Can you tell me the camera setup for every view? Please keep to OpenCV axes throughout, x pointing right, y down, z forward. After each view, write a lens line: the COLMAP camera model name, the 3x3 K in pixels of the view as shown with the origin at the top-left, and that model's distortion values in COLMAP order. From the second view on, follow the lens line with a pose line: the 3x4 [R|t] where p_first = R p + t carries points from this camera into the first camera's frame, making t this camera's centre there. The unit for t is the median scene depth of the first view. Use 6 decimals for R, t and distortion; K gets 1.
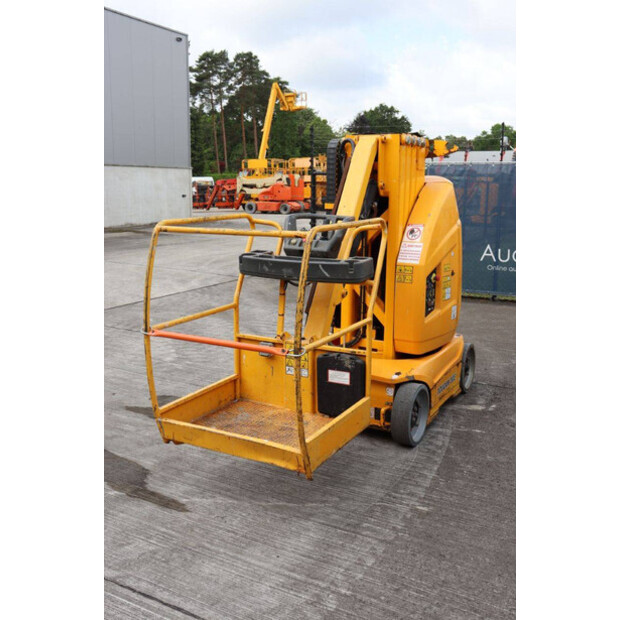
lens RADIAL K [[654.4, 0, 327.6], [0, 654.4, 321.8], [0, 0, 1]] dist [-0.033292, 0.000000]
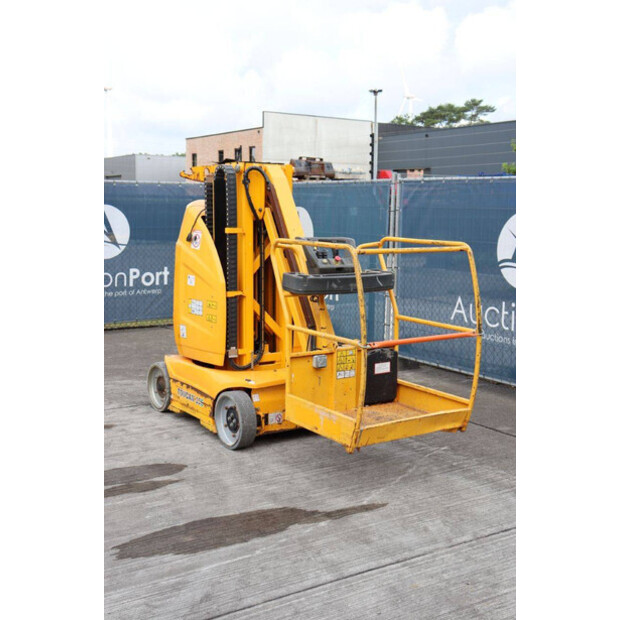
lens RADIAL K [[802.0, 0, 317.2], [0, 802.0, 327.9], [0, 0, 1]] dist [0.030876, 0.000000]
pose [[0.459090, -0.136054, 0.877910, -1.351855], [0.178625, 0.982159, 0.058800, -0.098667], [-0.870247, 0.129822, 0.475202, 0.394227]]
